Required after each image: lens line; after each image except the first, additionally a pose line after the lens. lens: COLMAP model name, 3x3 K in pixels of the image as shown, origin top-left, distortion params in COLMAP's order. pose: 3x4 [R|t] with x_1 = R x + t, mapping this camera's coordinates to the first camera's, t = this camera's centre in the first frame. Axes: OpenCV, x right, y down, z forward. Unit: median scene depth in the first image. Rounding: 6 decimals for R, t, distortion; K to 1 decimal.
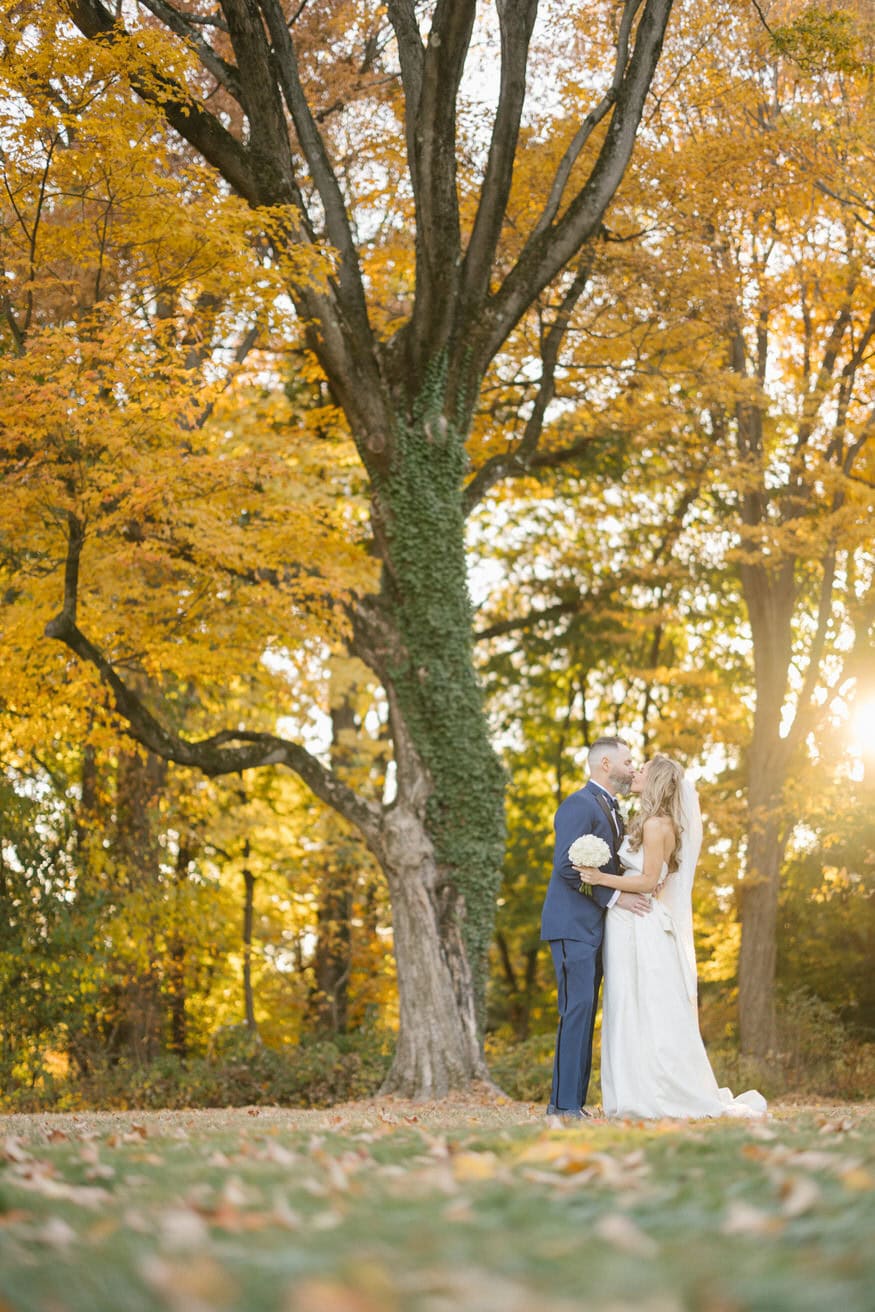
lens RADIAL K [[1847.3, 0, 437.5], [0, 1847.3, 656.0], [0, 0, 1]] dist [0.023286, -0.011035]
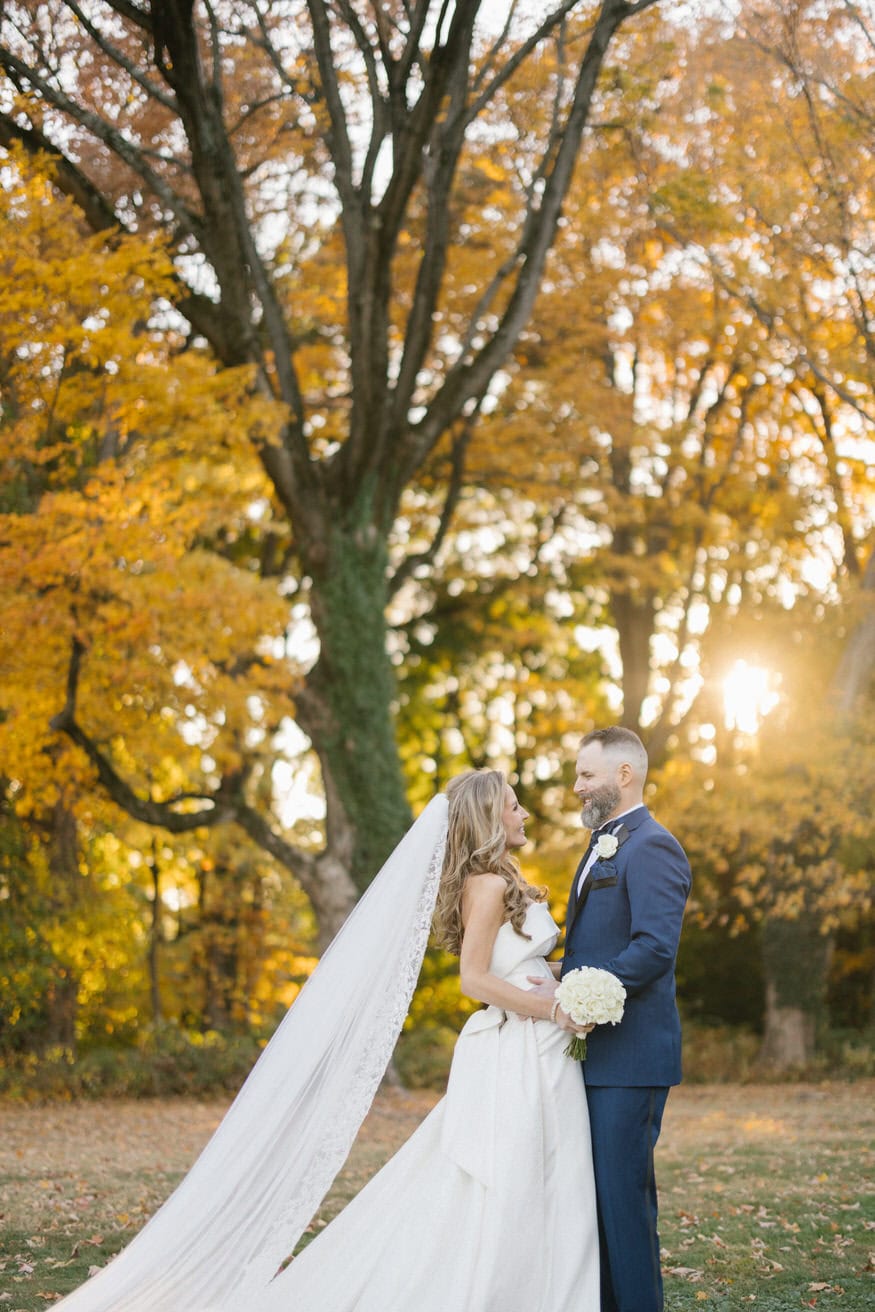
lens RADIAL K [[1813.2, 0, 437.5], [0, 1813.2, 656.0], [0, 0, 1]] dist [-0.073573, -0.083660]
pose [[0.997205, 0.018878, 0.072283, -0.037330], [-0.020275, 0.999621, 0.018641, -0.069284], [-0.071904, -0.020054, 0.997210, -0.154589]]
